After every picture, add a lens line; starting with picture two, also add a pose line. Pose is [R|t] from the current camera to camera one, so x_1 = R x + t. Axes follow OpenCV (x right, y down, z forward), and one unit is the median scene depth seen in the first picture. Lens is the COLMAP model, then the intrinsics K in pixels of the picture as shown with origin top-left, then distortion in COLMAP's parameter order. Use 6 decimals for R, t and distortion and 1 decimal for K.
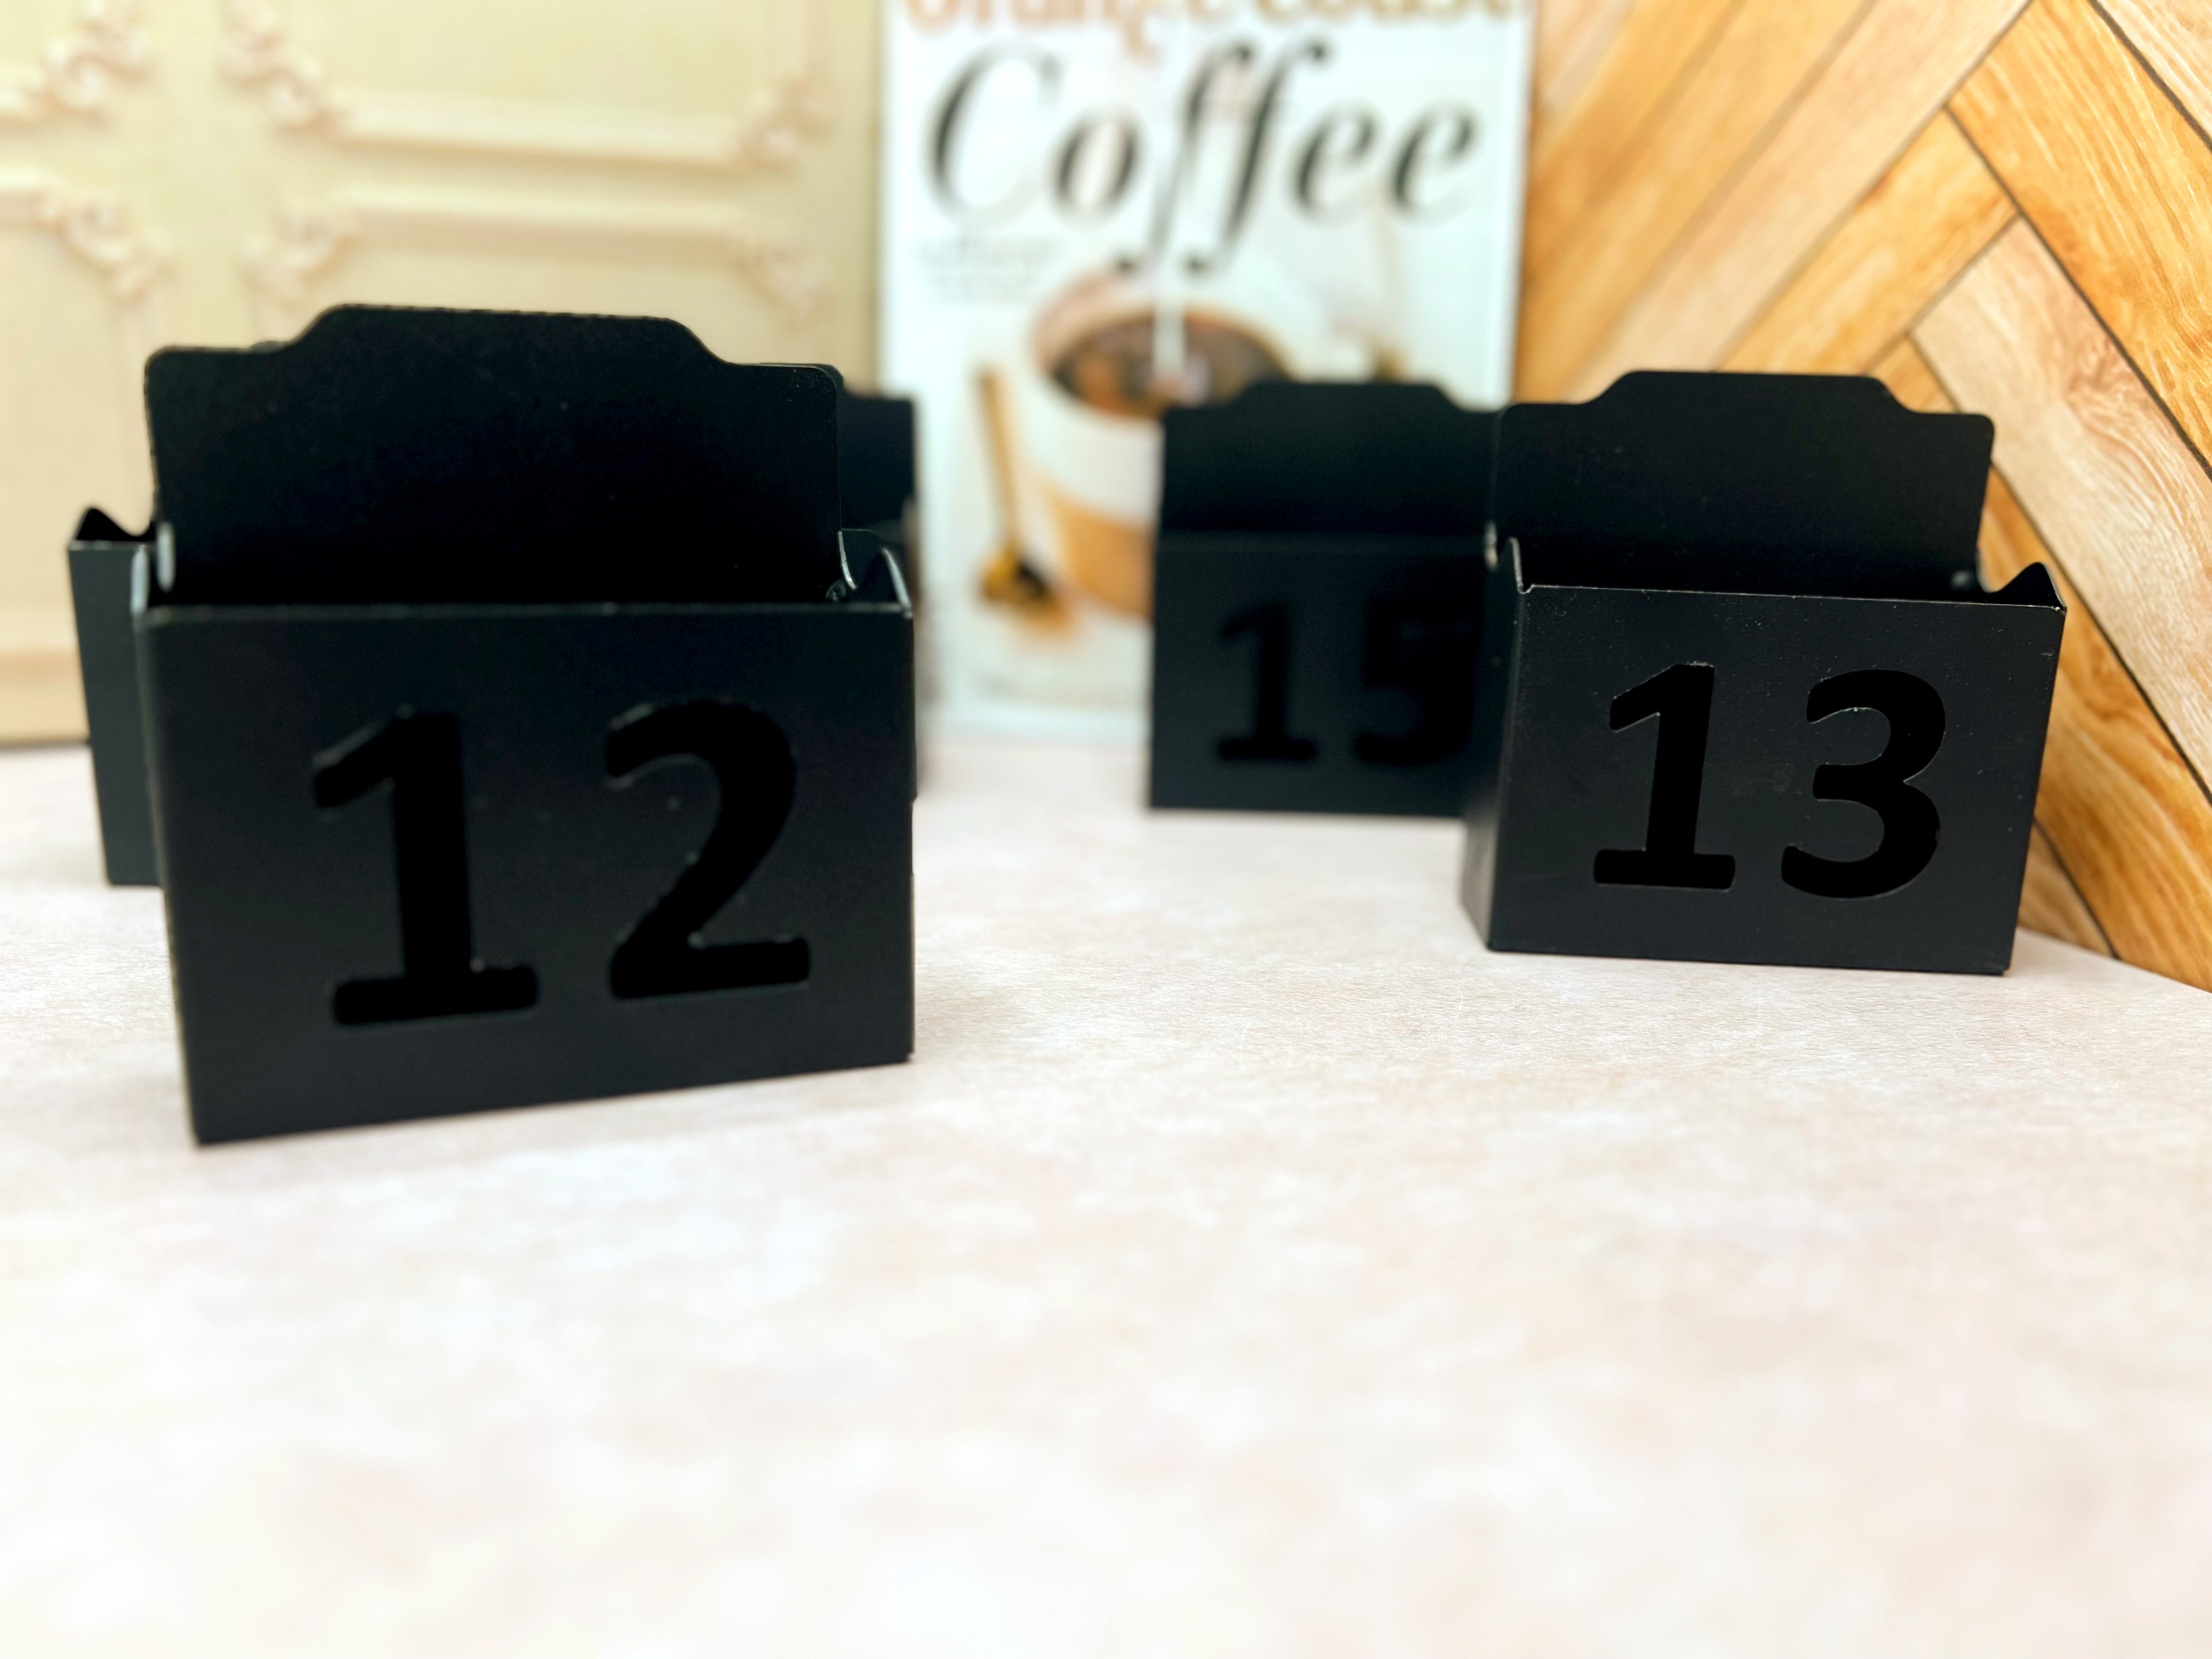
lens RADIAL K [[1687.7, 0, 1106.0], [0, 1687.7, 829.5], [0, 0, 1]] dist [0.000157, -0.005239]
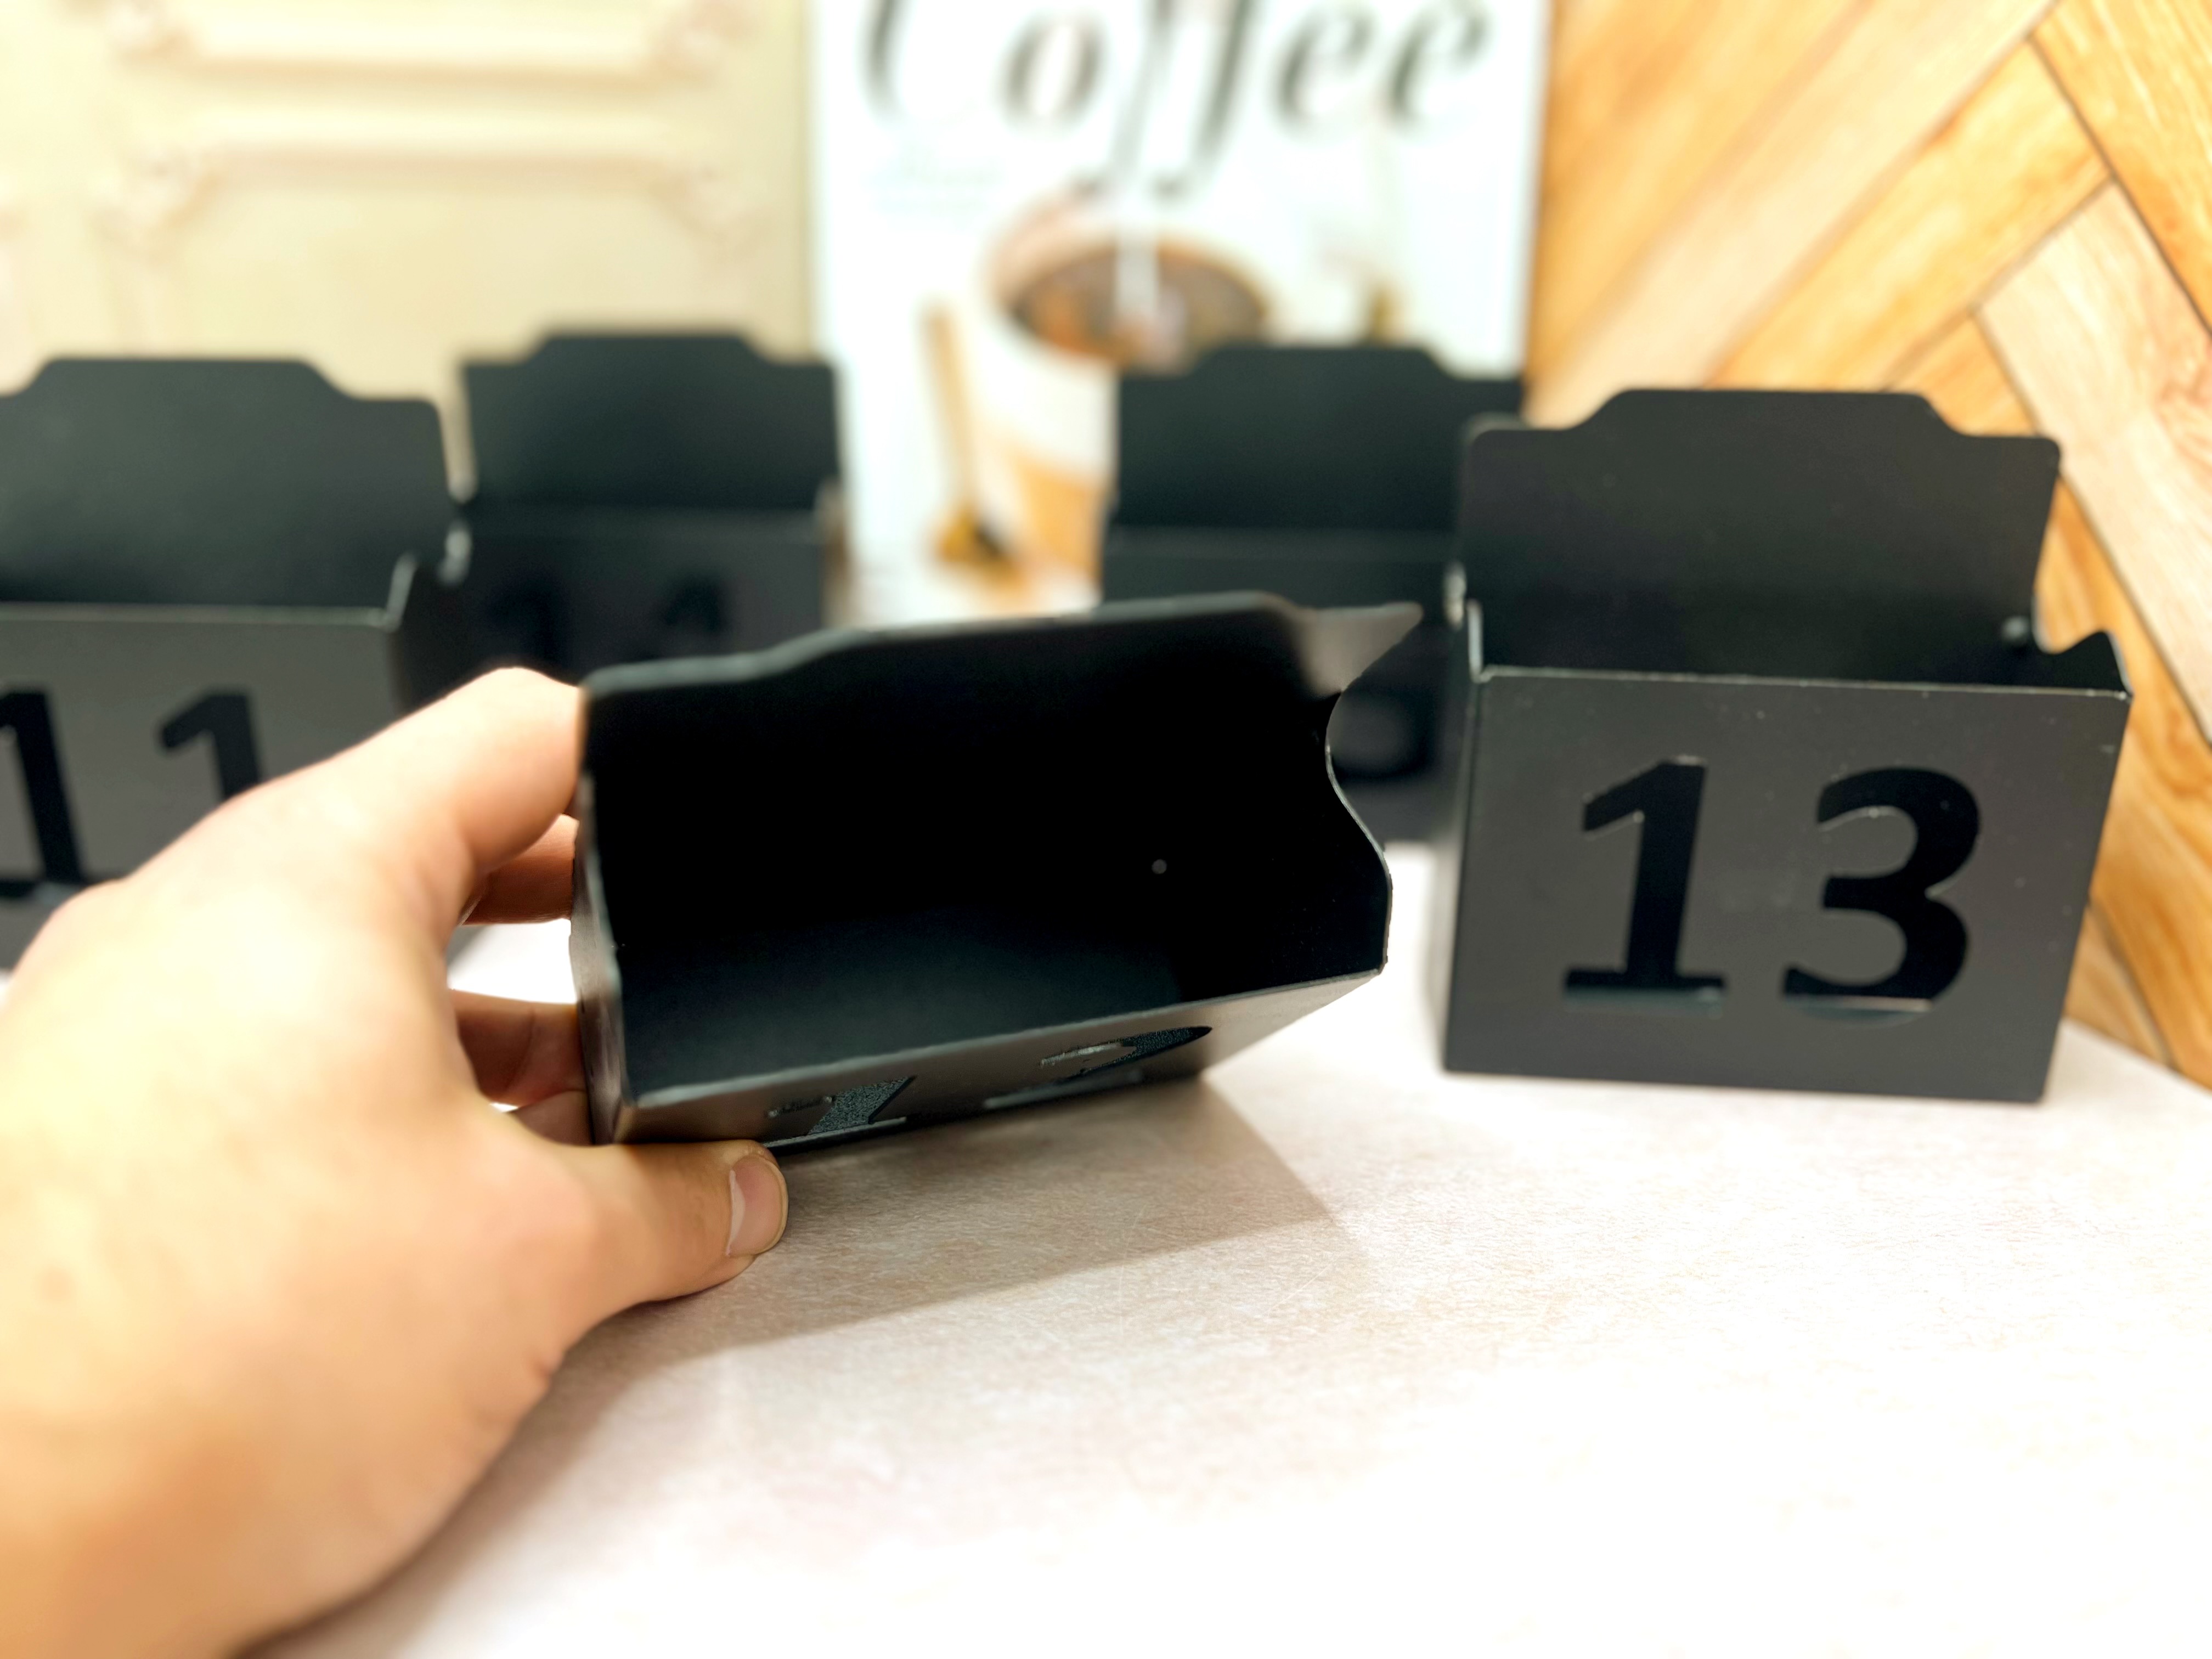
lens RADIAL K [[1714.1, 0, 1106.0], [0, 1714.1, 829.5], [0, 0, 1]] dist [0.005833, -0.004737]
pose [[0.999365, -0.000282, -0.035640, 0.077510], [0.003939, 0.994717, 0.102577, -0.135735], [0.035423, -0.102652, 0.994086, 0.110753]]
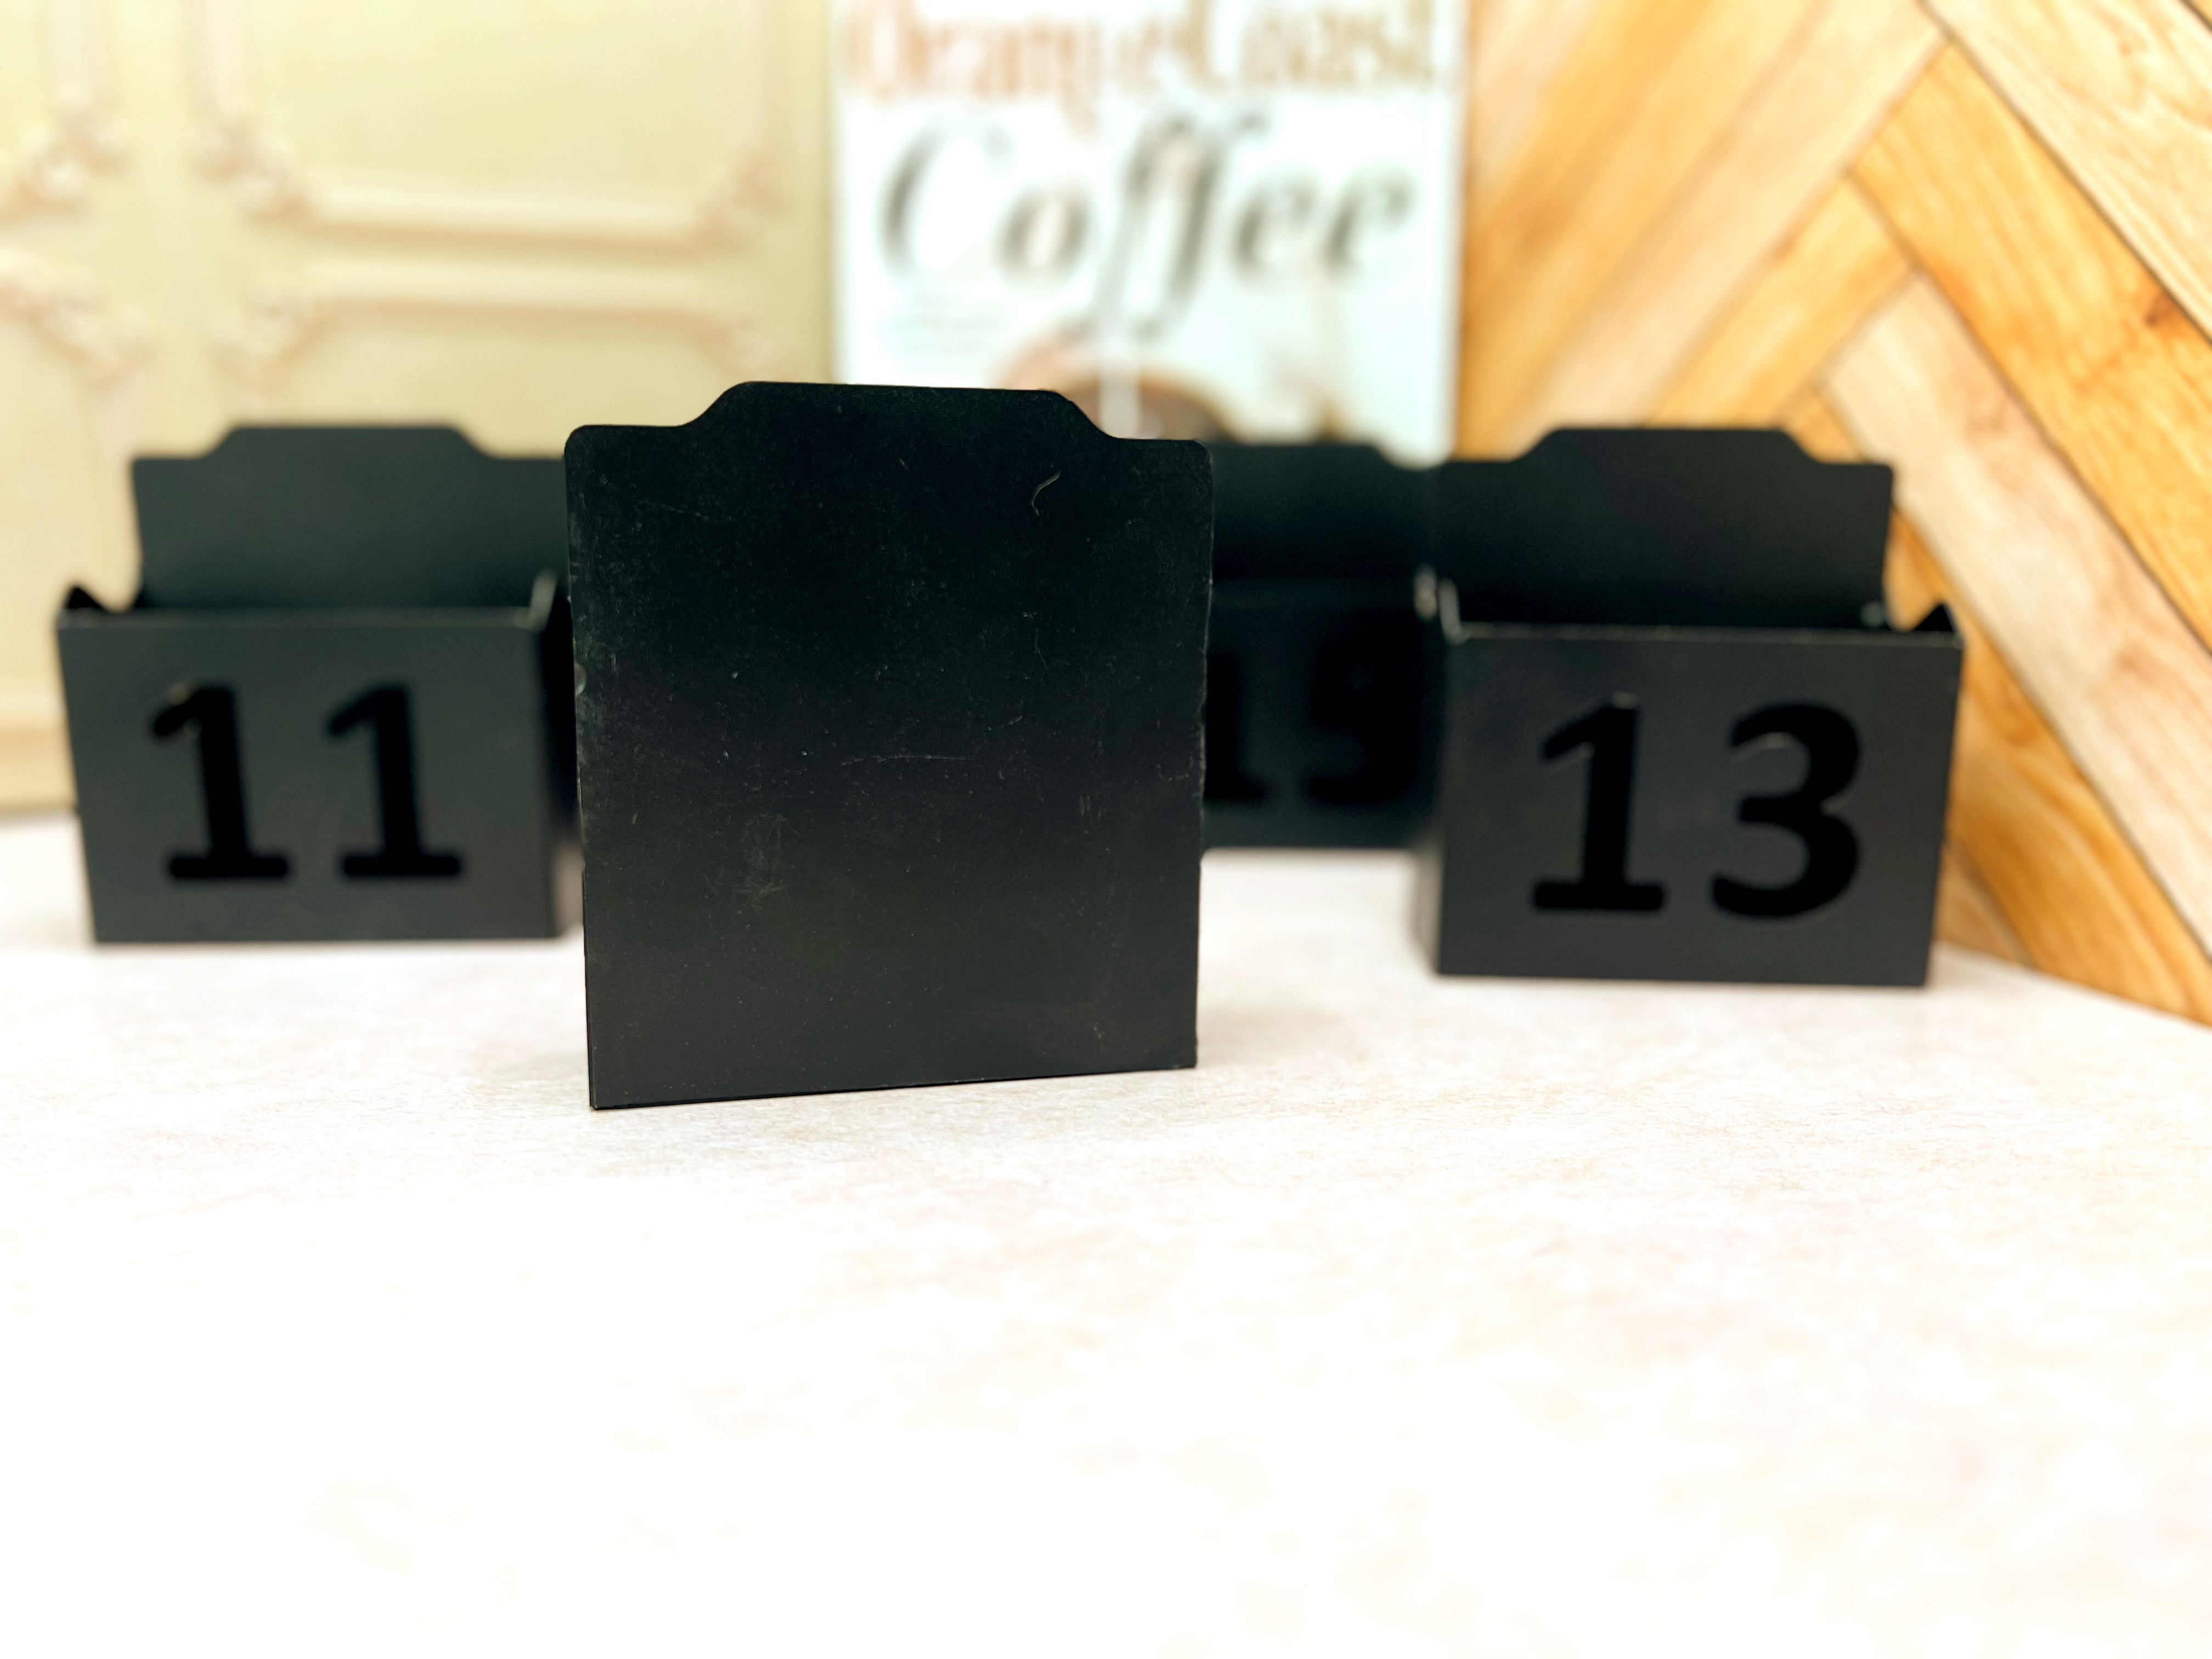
lens RADIAL K [[1687.7, 0, 1106.0], [0, 1687.7, 829.5], [0, 0, 1]] dist [0.000157, -0.005239]
pose [[0.999607, -0.022363, 0.016933, 0.008272], [0.022868, 0.999280, -0.030277, 0.005679], [-0.016244, 0.030652, 0.999398, -0.035969]]
